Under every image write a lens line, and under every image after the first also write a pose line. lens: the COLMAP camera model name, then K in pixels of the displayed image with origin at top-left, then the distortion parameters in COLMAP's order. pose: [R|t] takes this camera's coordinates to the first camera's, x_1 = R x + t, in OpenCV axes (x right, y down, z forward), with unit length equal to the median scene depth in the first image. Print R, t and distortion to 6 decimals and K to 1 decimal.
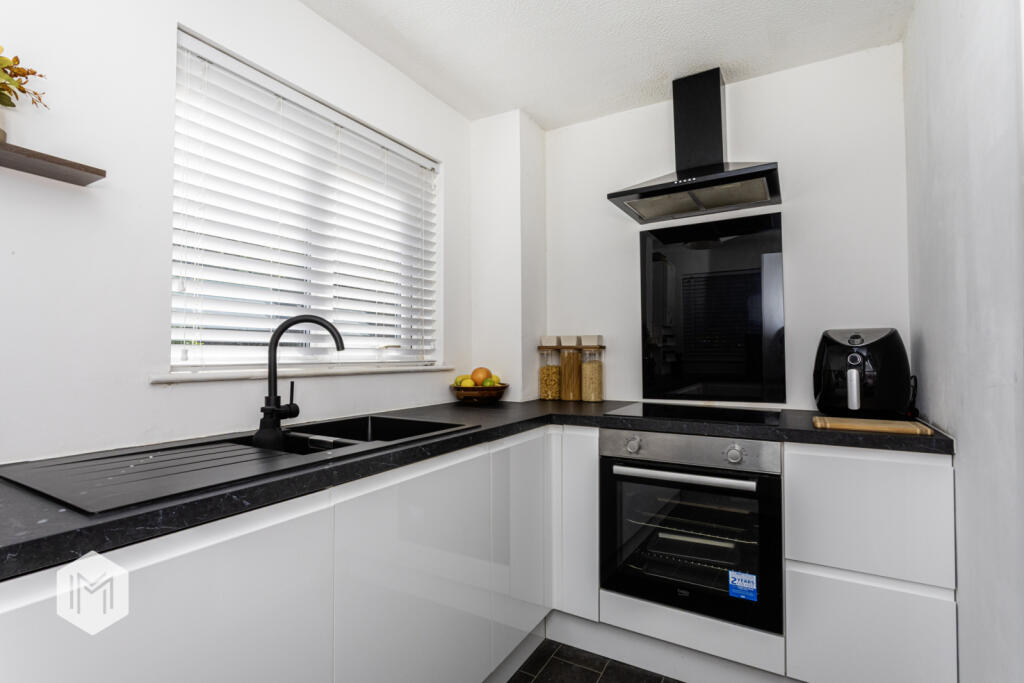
lens RADIAL K [[491.7, 0, 508.3], [0, 491.7, 341.7], [0, 0, 1]] dist [-0.004493, 0.005192]
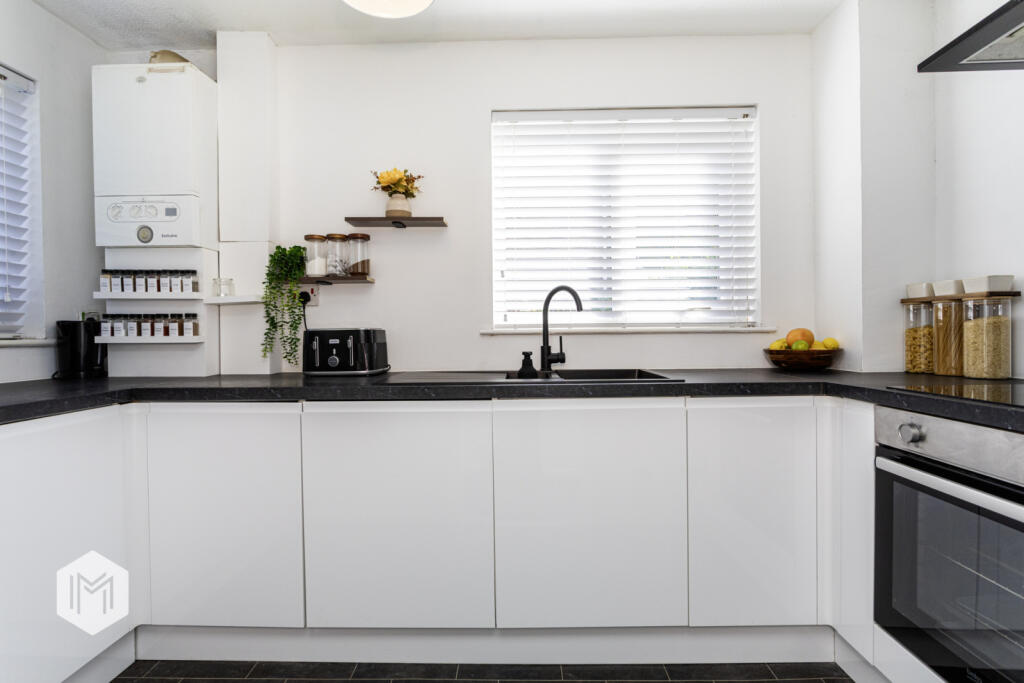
lens RADIAL K [[491.7, 0, 514.4], [0, 491.7, 341.0], [0, 0, 1]] dist [-0.004493, 0.005192]
pose [[0.499874, 0.007995, -0.866062, 0.581113], [0.033674, 0.999022, 0.028659, 0.044413], [0.865444, -0.043490, 0.499115, 0.188828]]
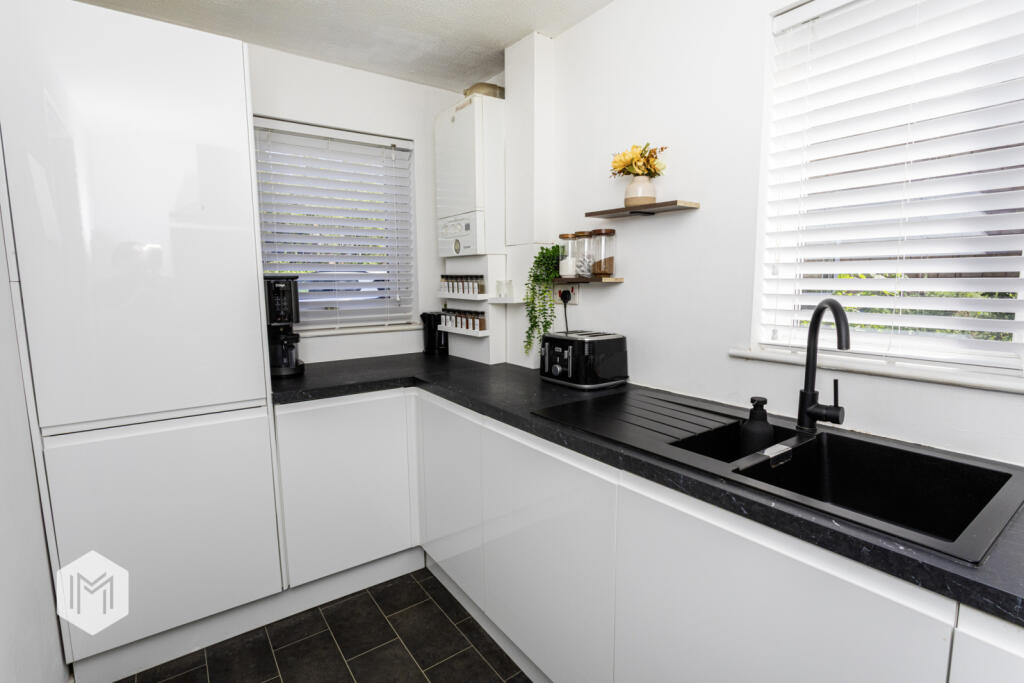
lens RADIAL K [[491.7, 0, 513.6], [0, 491.7, 342.1], [0, 0, 1]] dist [-0.004493, 0.005192]
pose [[-0.389198, 0.114612, -0.913996, 0.438967], [0.029663, 0.993274, 0.111922, -0.075708], [0.920676, 0.016448, -0.389980, 0.719223]]
